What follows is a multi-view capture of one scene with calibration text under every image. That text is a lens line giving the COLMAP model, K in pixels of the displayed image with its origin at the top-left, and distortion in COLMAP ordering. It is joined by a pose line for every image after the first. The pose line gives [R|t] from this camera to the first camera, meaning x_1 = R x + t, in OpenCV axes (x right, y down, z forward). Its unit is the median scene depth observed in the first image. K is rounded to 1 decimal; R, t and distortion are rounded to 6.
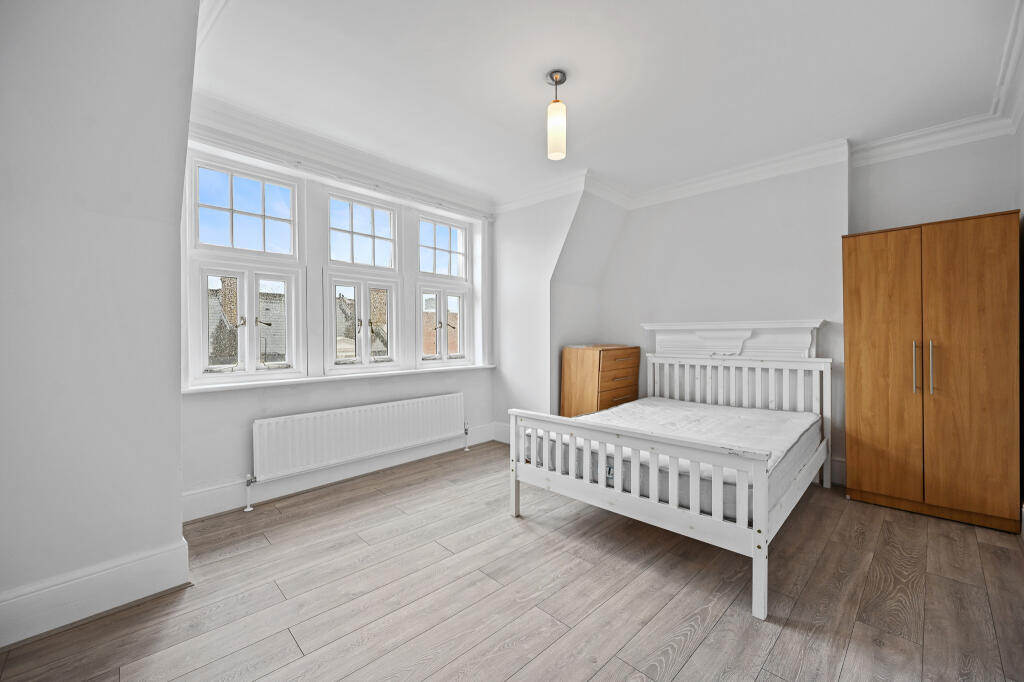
lens RADIAL K [[408.8, 0, 515.2], [0, 408.8, 337.0], [0, 0, 1]] dist [-0.002389, -0.000111]
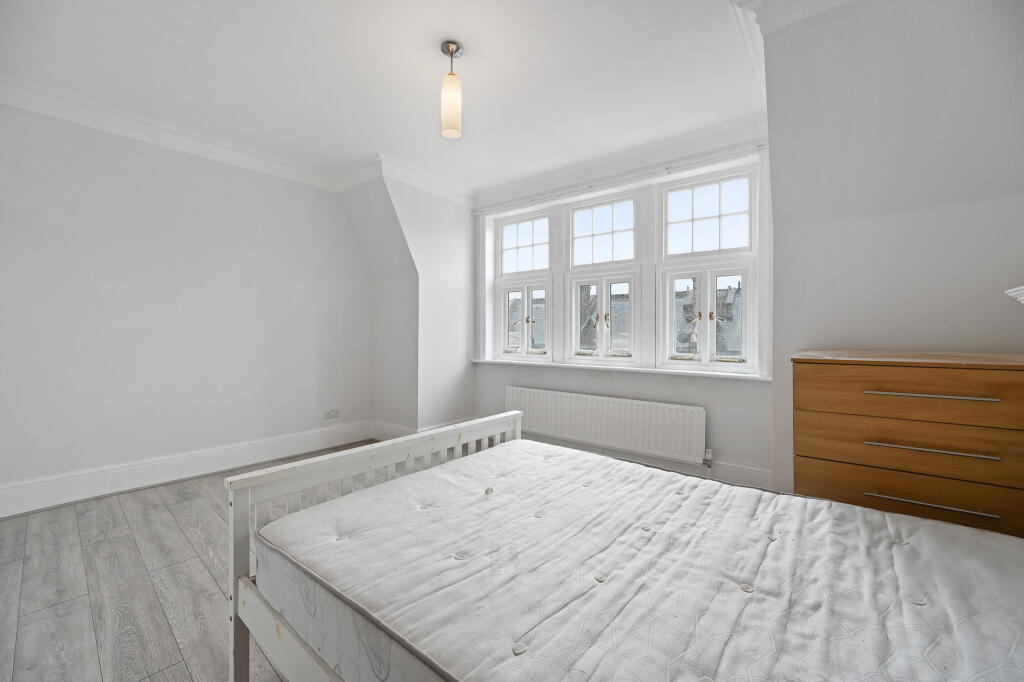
lens RADIAL K [[408.8, 0, 515.2], [0, 408.8, 337.0], [0, 0, 1]] dist [-0.002389, -0.000111]
pose [[0.087613, 0.016979, -0.996010, 0.622397], [-0.002839, 0.999855, 0.016795, -0.001892], [0.996151, 0.001356, 0.087648, 0.644922]]
